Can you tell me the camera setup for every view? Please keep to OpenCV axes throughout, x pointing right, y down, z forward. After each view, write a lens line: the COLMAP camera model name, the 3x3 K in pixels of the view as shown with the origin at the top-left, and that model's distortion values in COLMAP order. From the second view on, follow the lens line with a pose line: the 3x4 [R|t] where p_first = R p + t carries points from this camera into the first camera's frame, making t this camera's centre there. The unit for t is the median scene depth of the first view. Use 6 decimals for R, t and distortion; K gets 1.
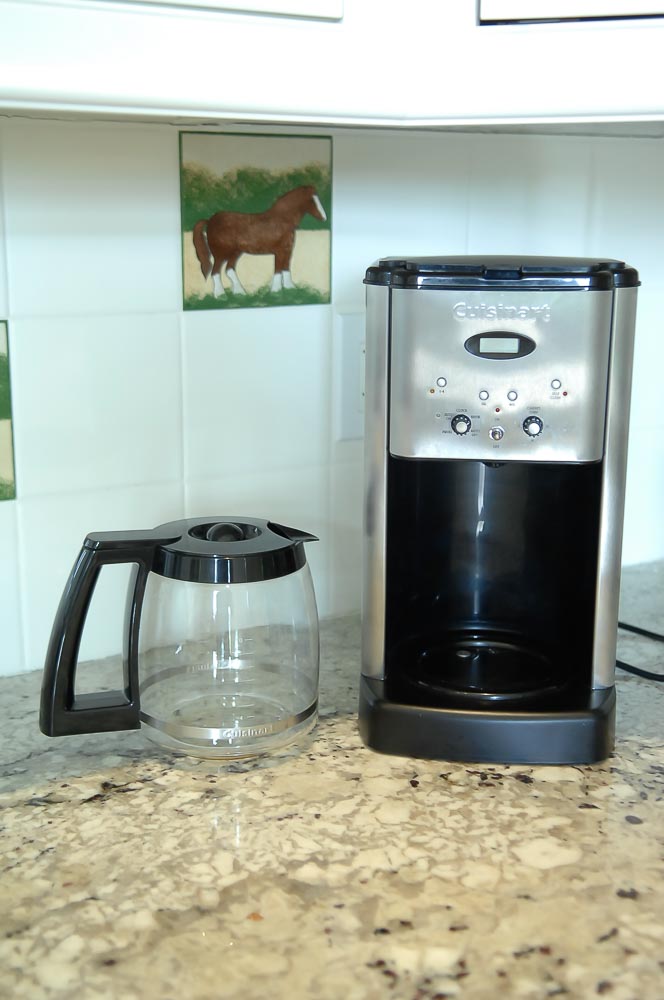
lens RADIAL K [[1274.4, 0, 327.3], [0, 1274.4, 498.1], [0, 0, 1]] dist [0.072904, 0.000000]
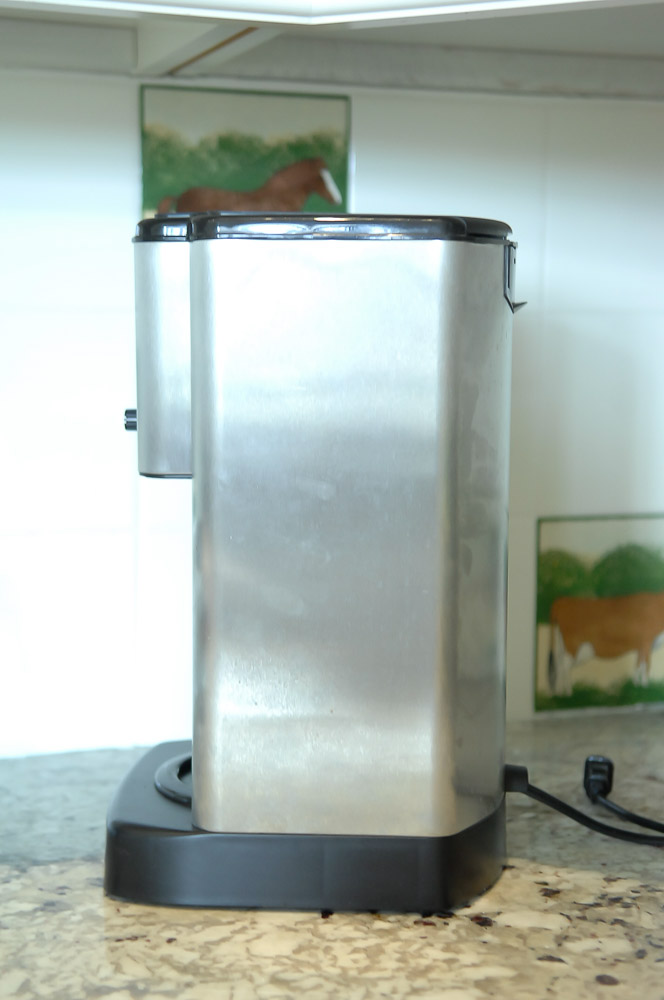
lens RADIAL K [[1648.1, 0, 330.1], [0, 1648.1, 498.1], [0, 0, 1]] dist [0.165770, 0.000000]
pose [[0.982156, 0.026655, -0.186169, 0.233766], [-0.048600, 0.992254, -0.114326, 0.094939], [0.181680, 0.121334, 0.975843, 0.051628]]
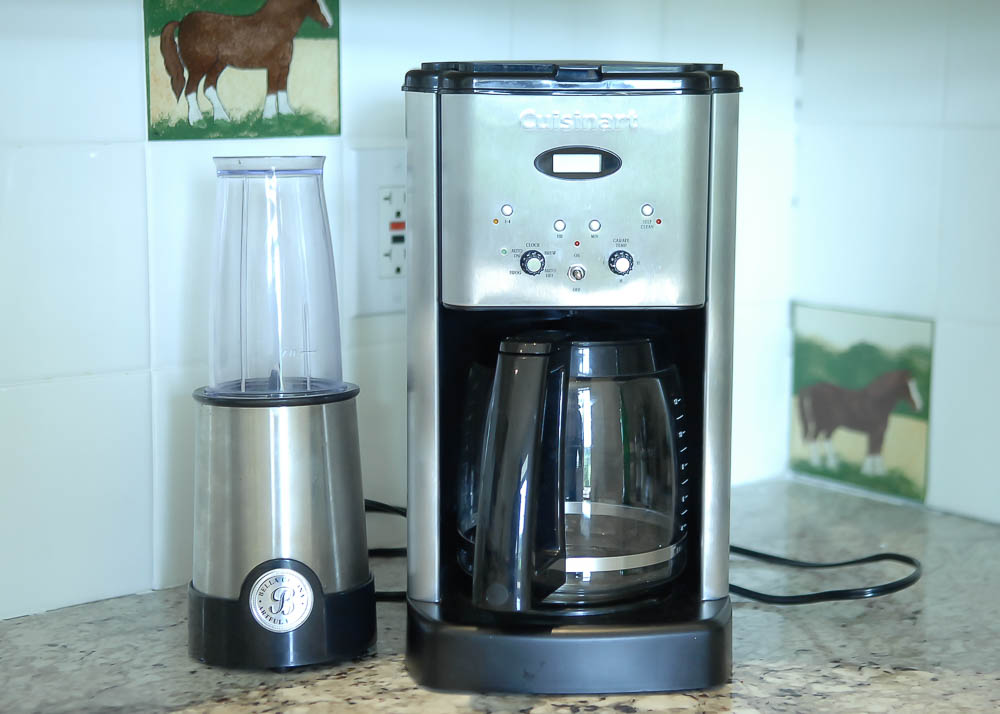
lens RADIAL K [[1891.1, 0, 519.8], [0, 1891.1, 361.1], [0, 0, 1]] dist [0.167160, 0.000000]
pose [[0.989744, -0.023130, 0.140965, -0.069927], [0.033464, 0.996887, -0.071389, 0.086074], [-0.138875, 0.075374, 0.987437, -0.161539]]
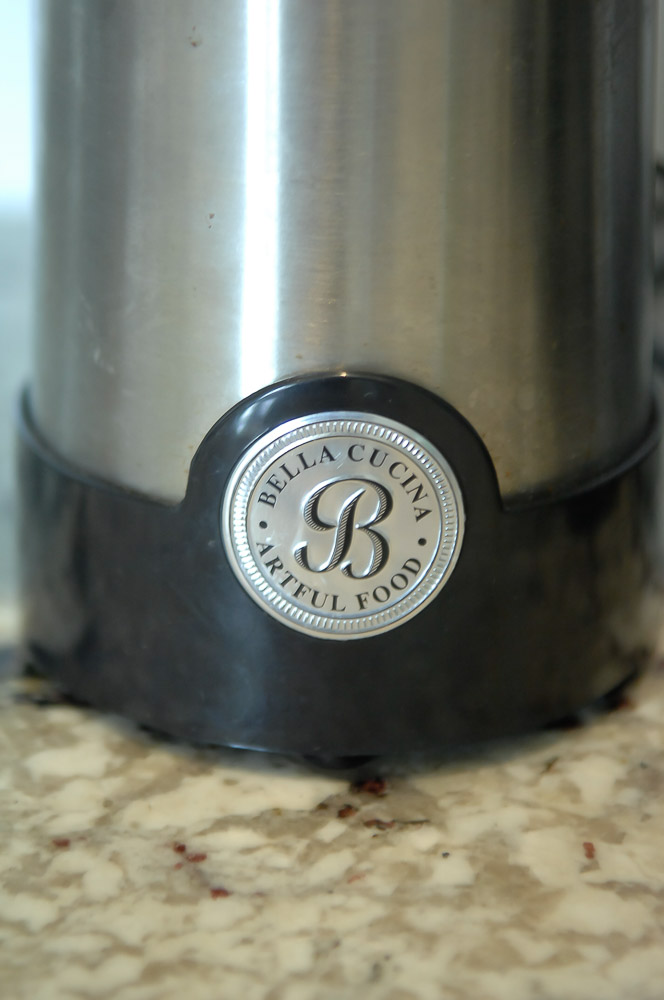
lens RADIAL K [[2267.1, 0, 334.2], [0, 2267.1, 499.2], [0, 0, 1]] dist [0.272272, 0.000000]
pose [[0.920443, 0.187889, -0.342758, 0.031488], [-0.108338, 0.965168, 0.238145, 0.080091], [0.375564, -0.182065, 0.908738, 0.613570]]
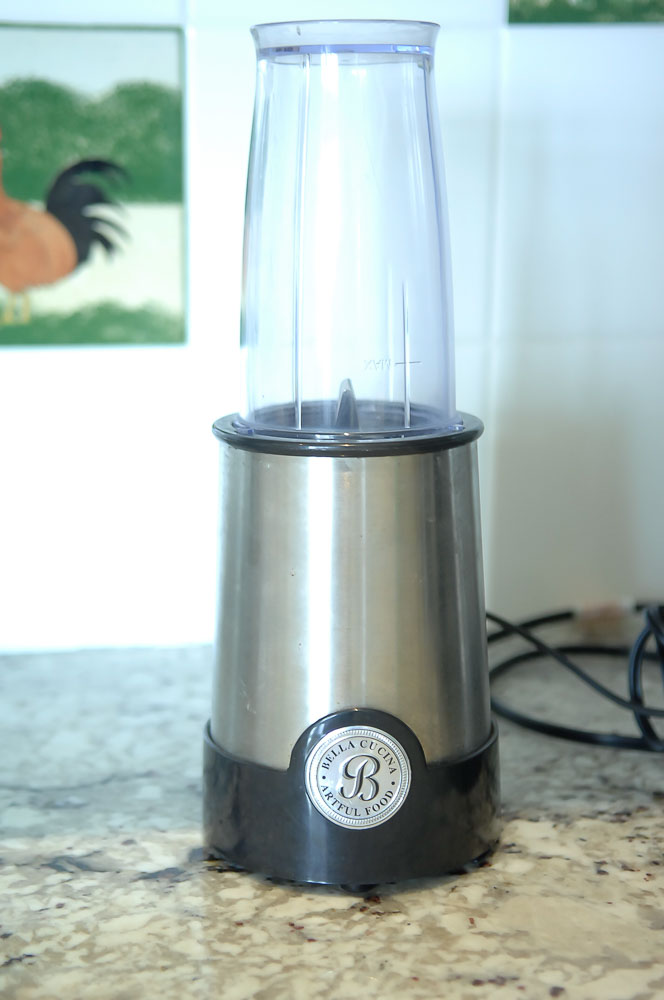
lens RADIAL K [[1738.4, 0, 328.3], [0, 1738.4, 480.0], [0, 0, 1]] dist [0.174560, 0.000000]
pose [[0.932761, 0.086532, -0.349956, 0.118185], [-0.085567, 0.996165, 0.018252, 0.049345], [0.350193, 0.012920, 0.936588, 0.322885]]
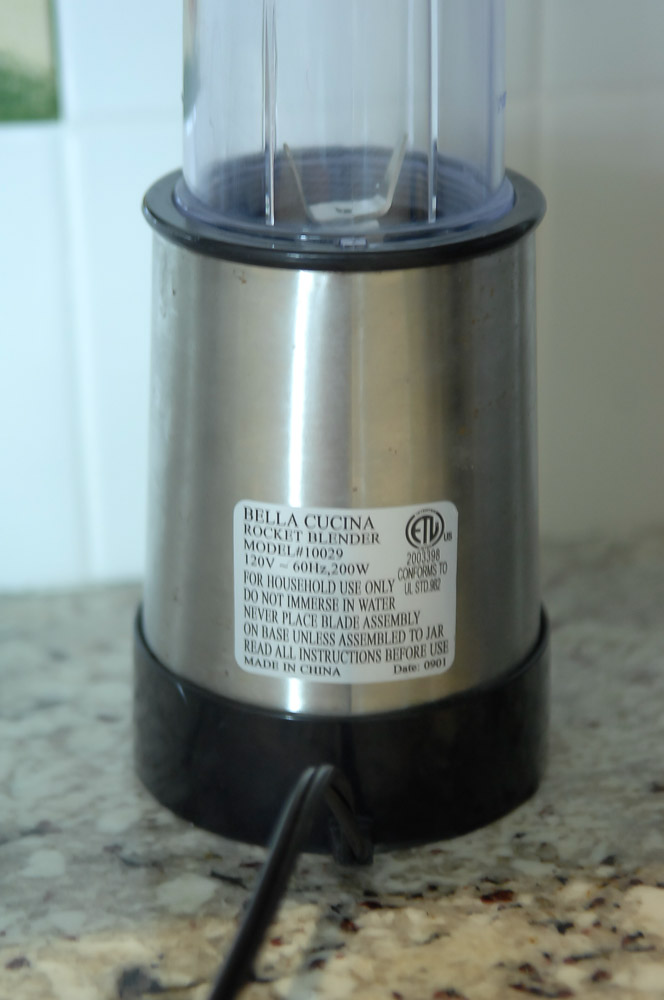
lens RADIAL K [[2267.1, 0, 338.2], [0, 2267.1, 491.9], [0, 0, 1]] dist [0.272272, 0.000000]
pose [[0.951101, 0.084686, -0.297043, 0.041028], [-0.048597, 0.990730, 0.126852, 0.022378], [0.305032, -0.106214, 0.946400, 0.460110]]
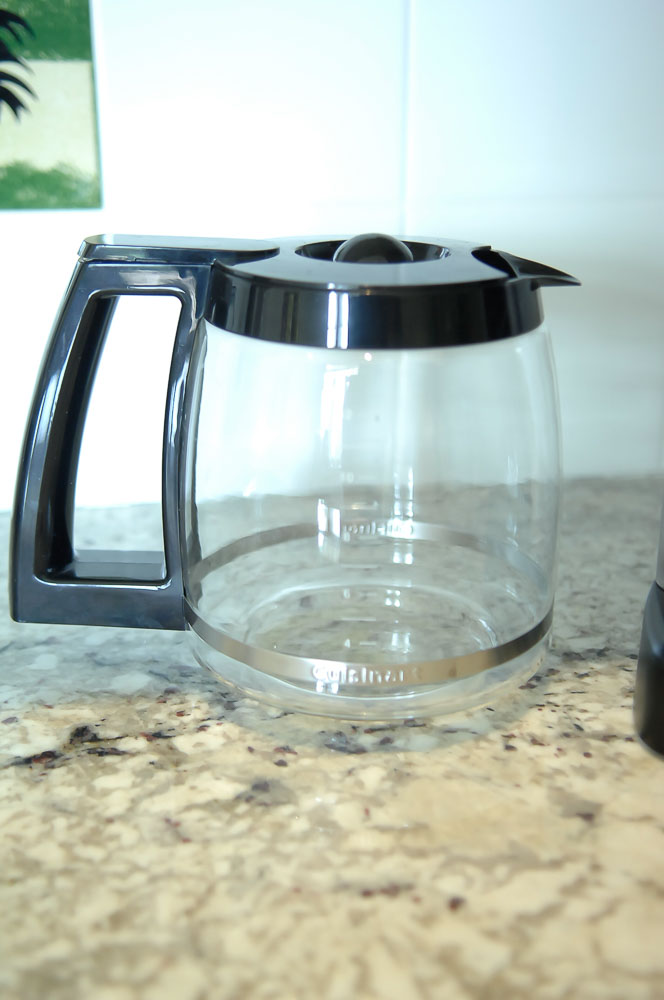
lens RADIAL K [[1274.4, 0, 332.5], [0, 1274.4, 473.8], [0, 0, 1]] dist [0.072904, 0.000000]
pose [[0.937718, 0.104383, -0.331346, 0.073652], [-0.075376, 0.992203, 0.099256, 0.064445], [0.339123, -0.068099, 0.938274, 0.555561]]
